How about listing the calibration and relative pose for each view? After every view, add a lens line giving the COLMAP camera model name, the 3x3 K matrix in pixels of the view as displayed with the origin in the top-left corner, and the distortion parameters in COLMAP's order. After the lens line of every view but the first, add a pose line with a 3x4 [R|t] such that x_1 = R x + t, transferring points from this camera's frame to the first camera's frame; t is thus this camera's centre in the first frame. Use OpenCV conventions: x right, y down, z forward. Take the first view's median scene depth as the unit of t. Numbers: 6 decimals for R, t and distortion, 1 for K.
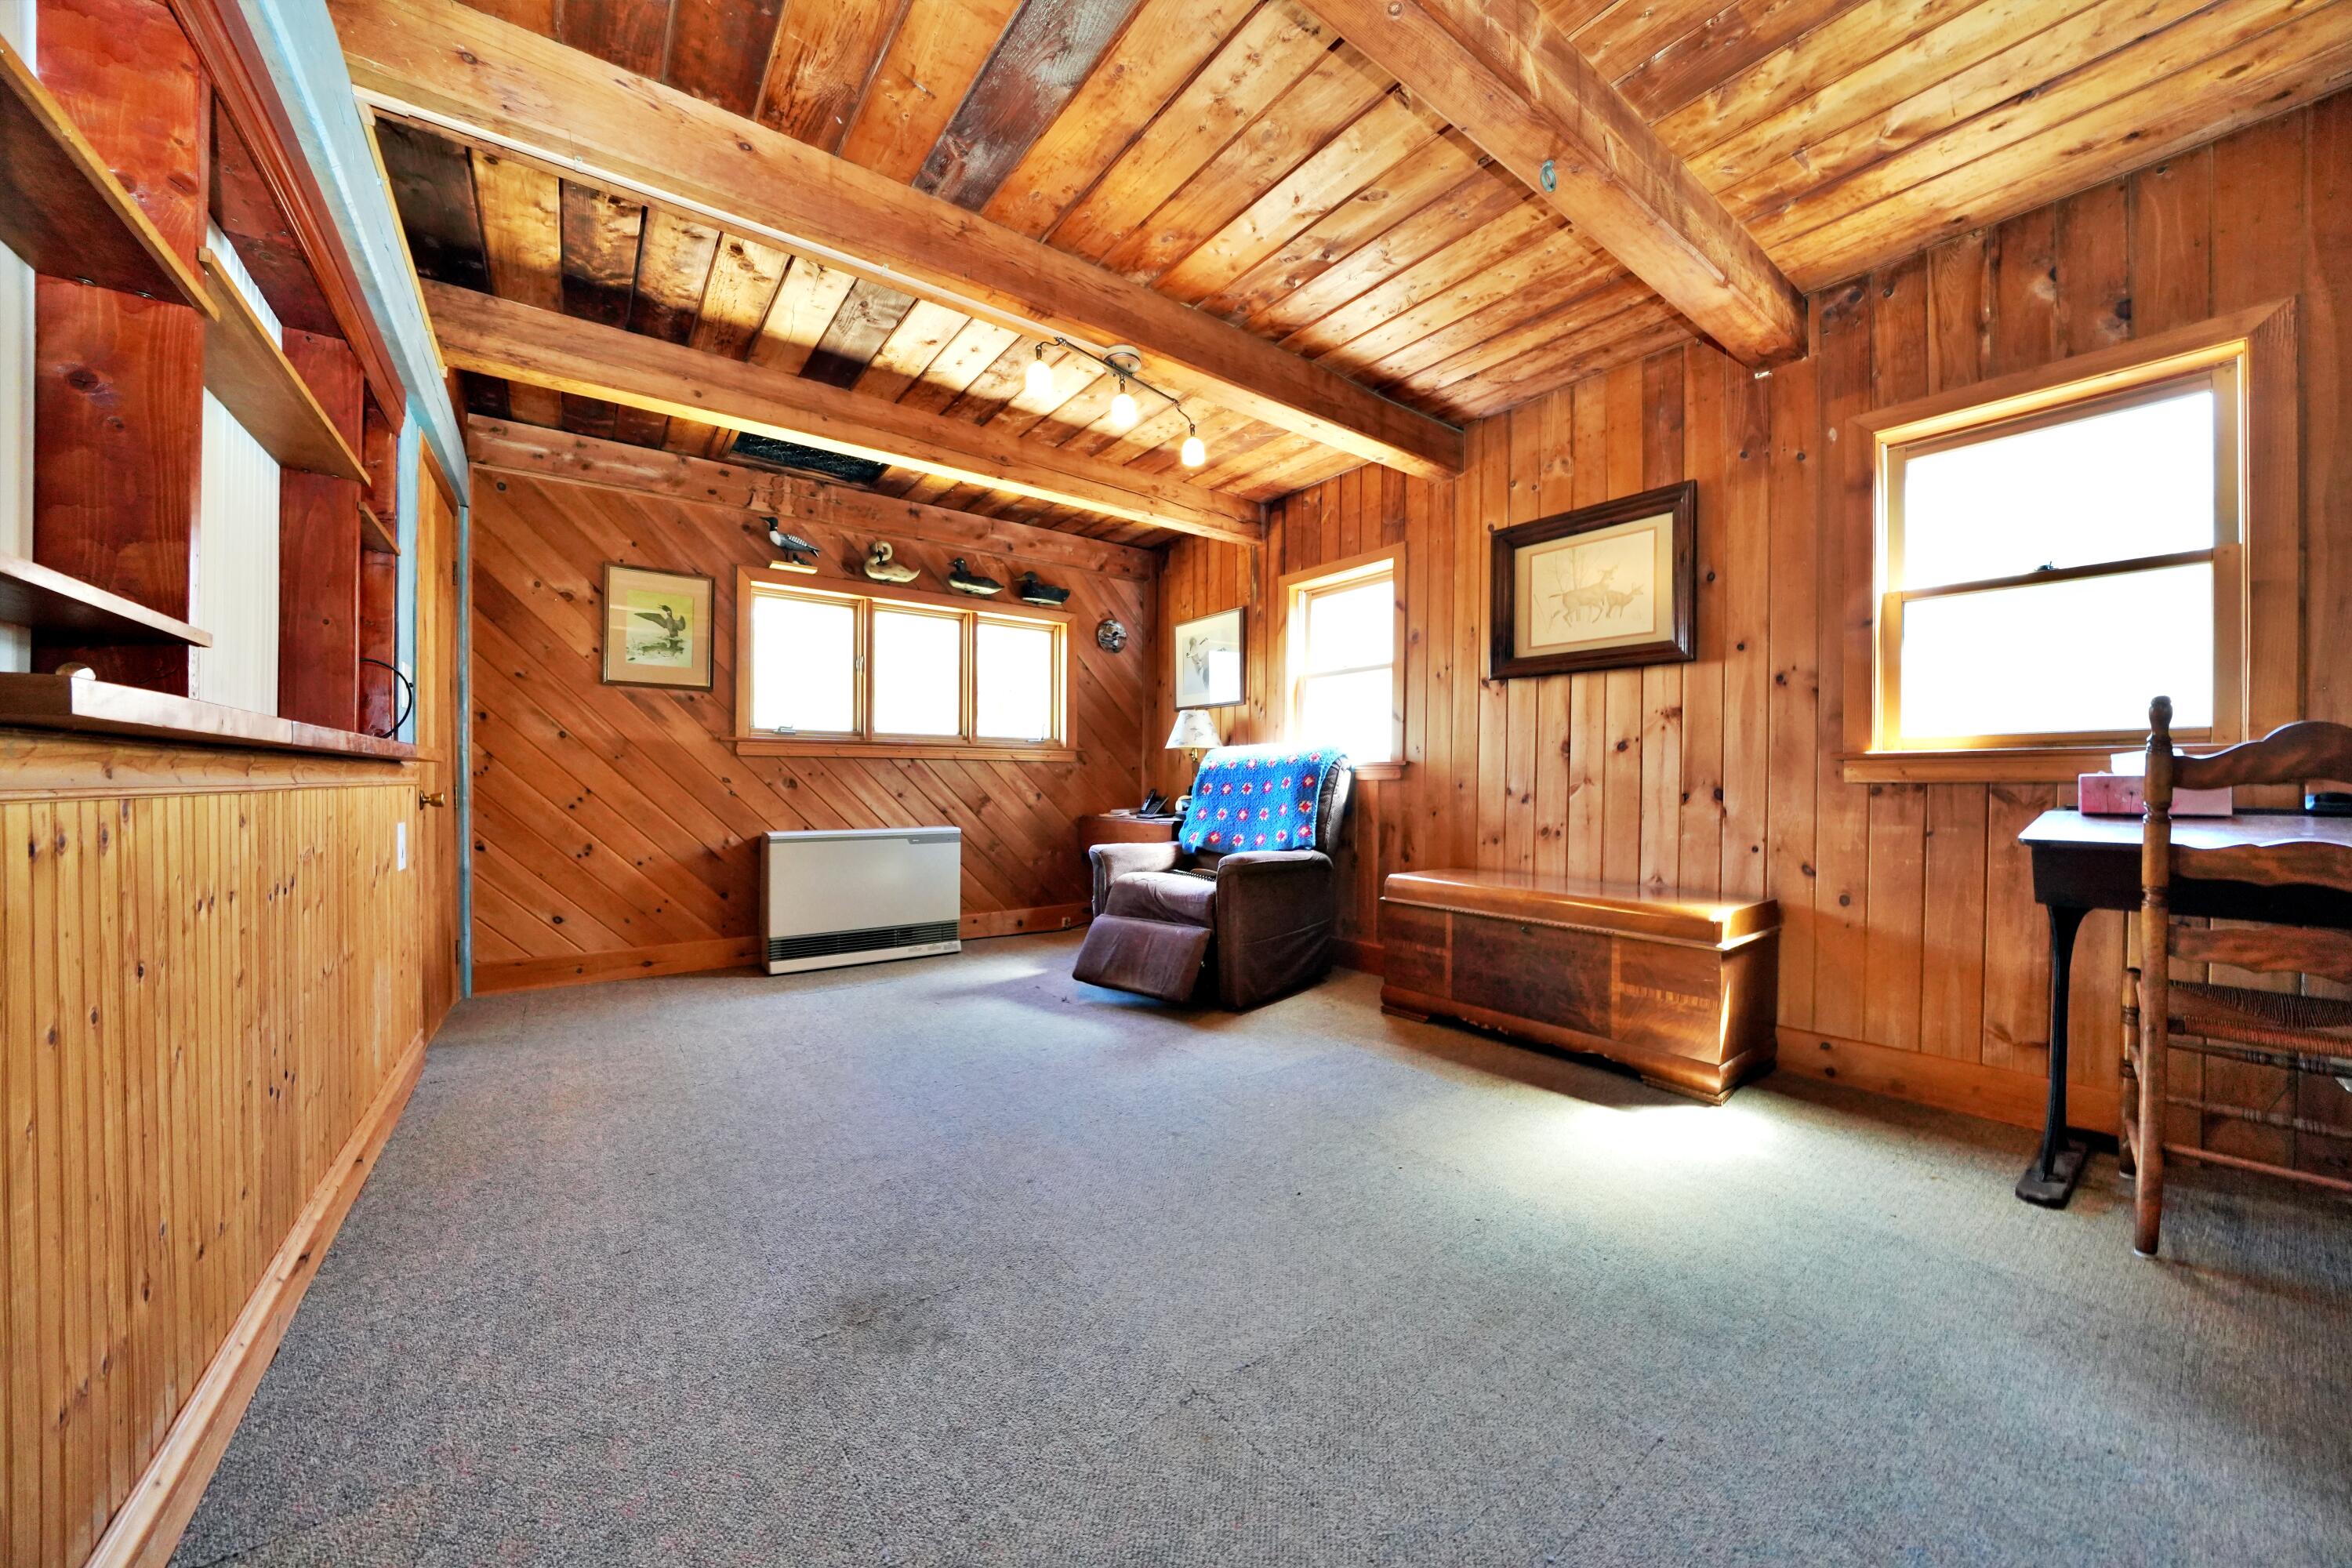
lens RADIAL K [[822.1, 0, 1181.4], [0, 822.1, 787.9], [0, 0, 1]] dist [-0.002685, -0.000059]
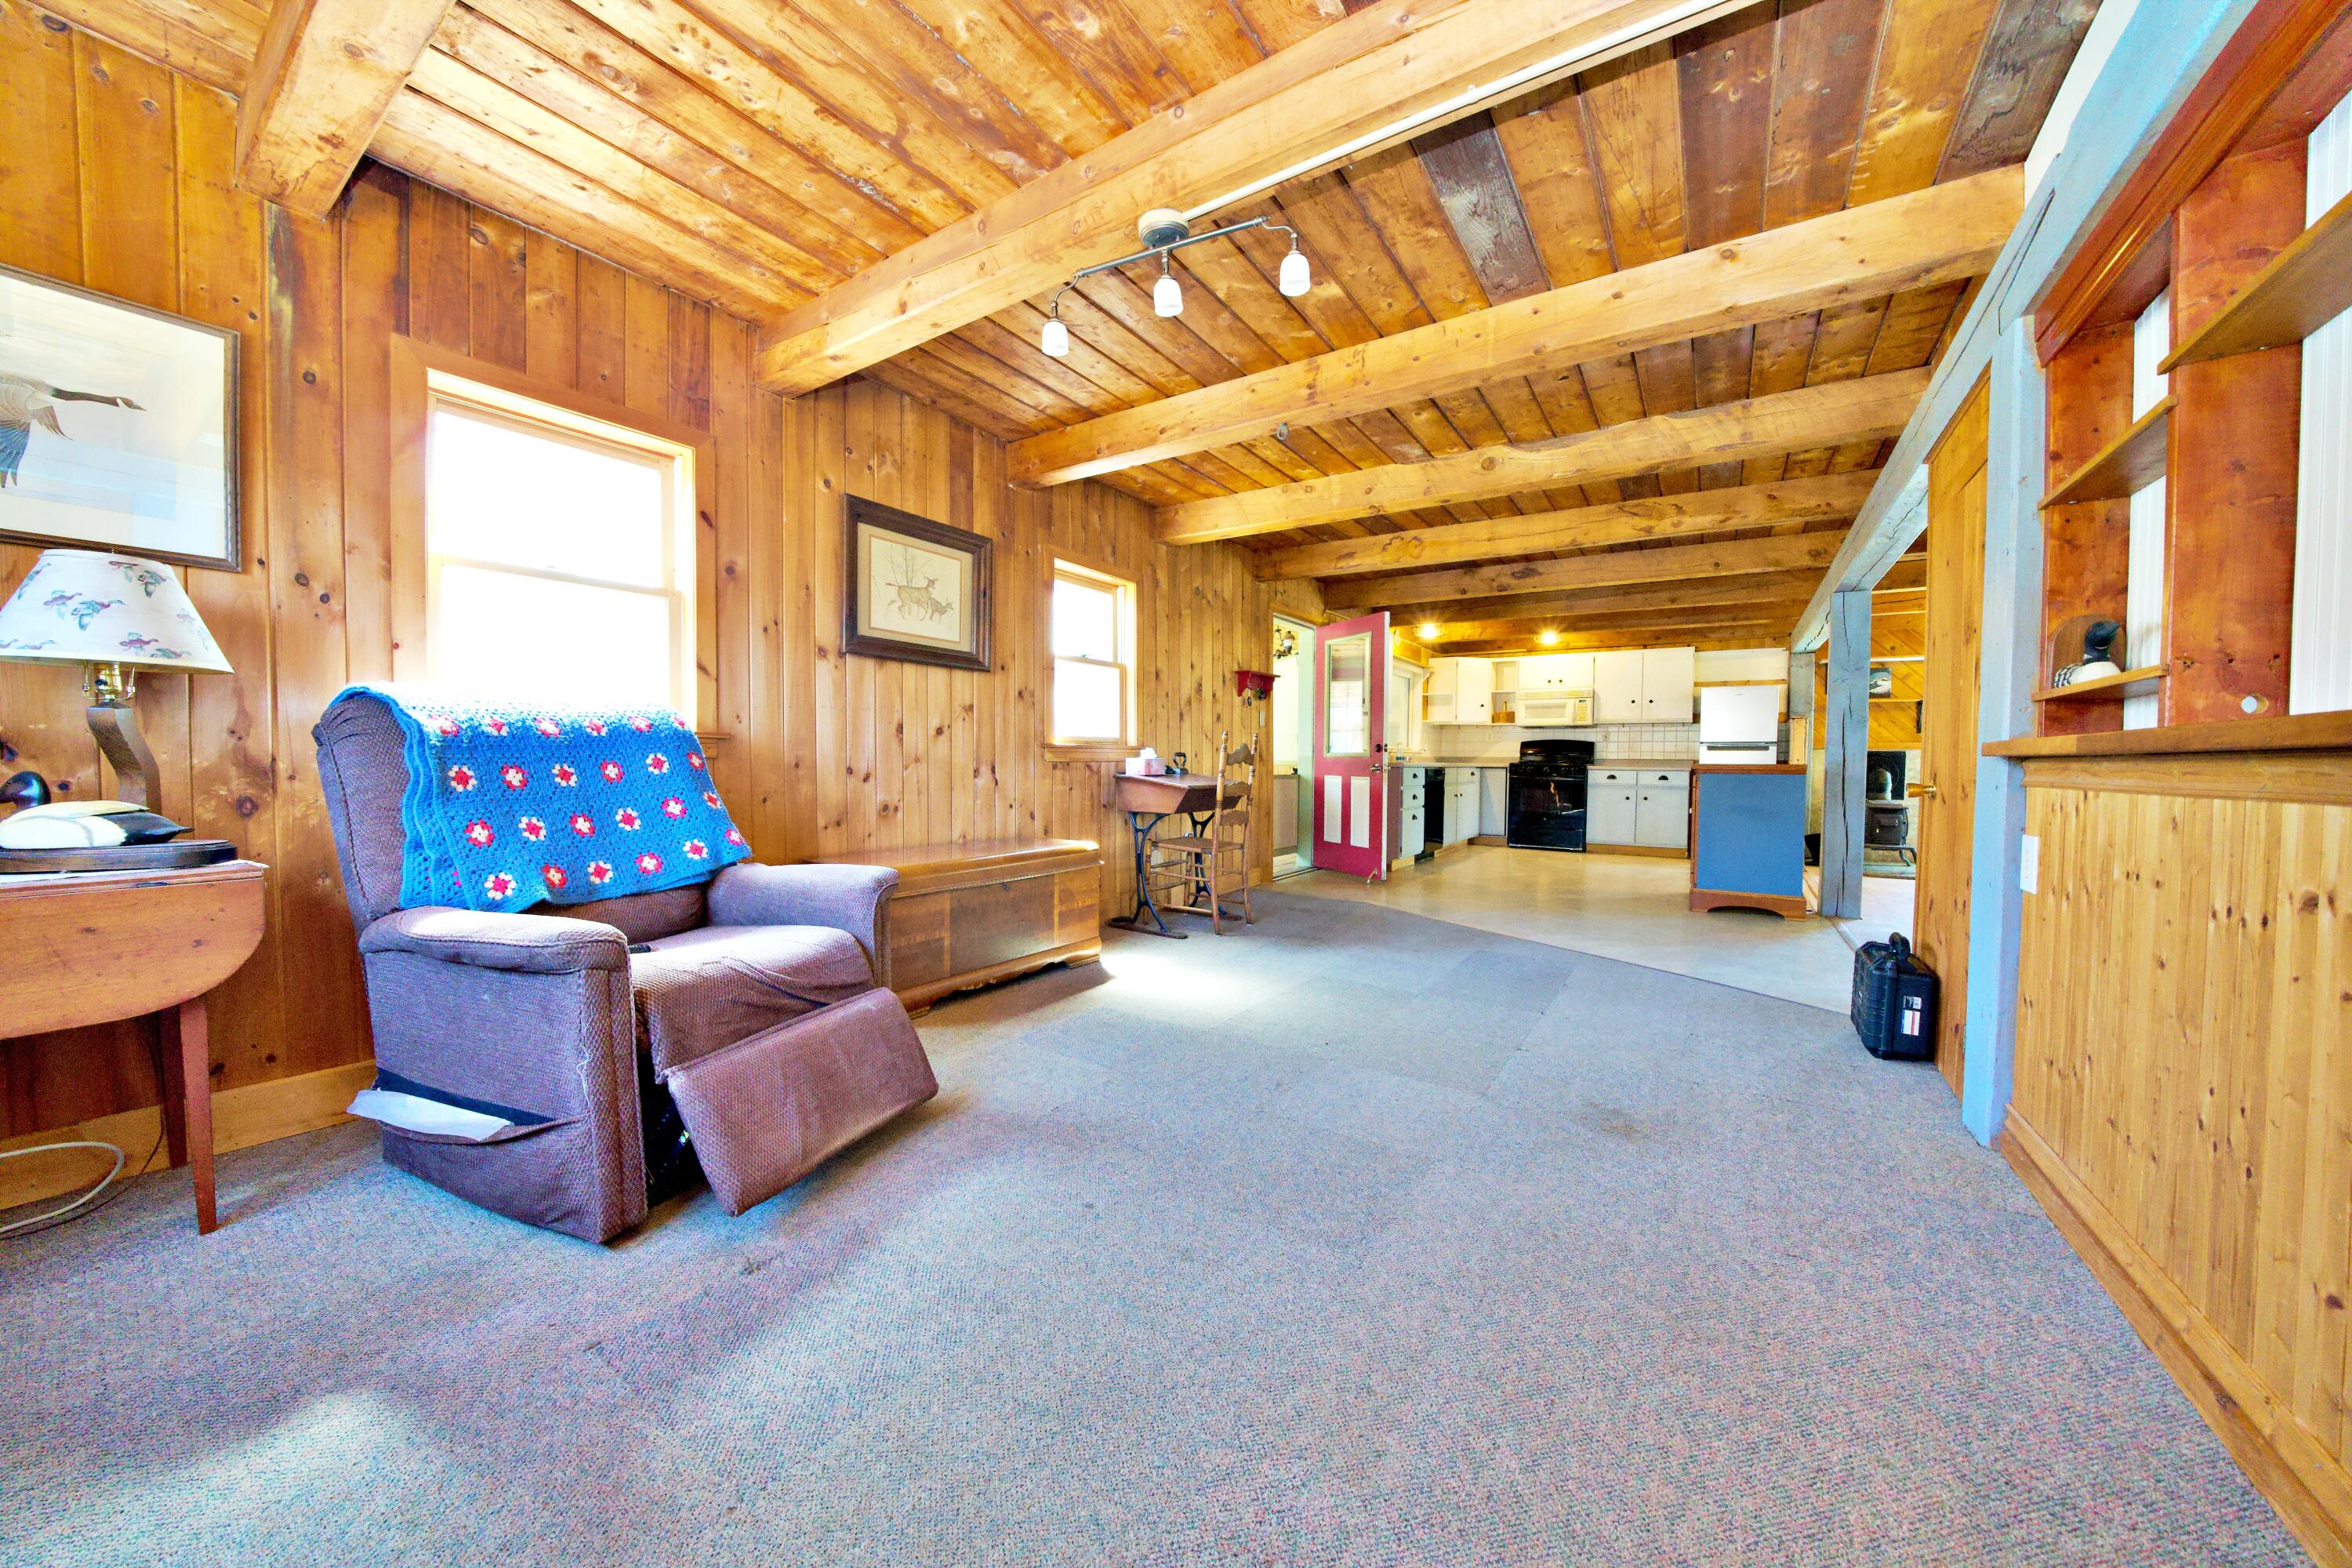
lens RADIAL K [[822.1, 0, 1183.8], [0, 822.1, 776.6], [0, 0, 1]] dist [-0.002685, -0.000059]
pose [[-0.333549, -0.025019, 0.942401, -0.674333], [-0.000118, 0.999649, 0.026497, -0.015182], [-0.942733, 0.008726, -0.333434, 1.004596]]
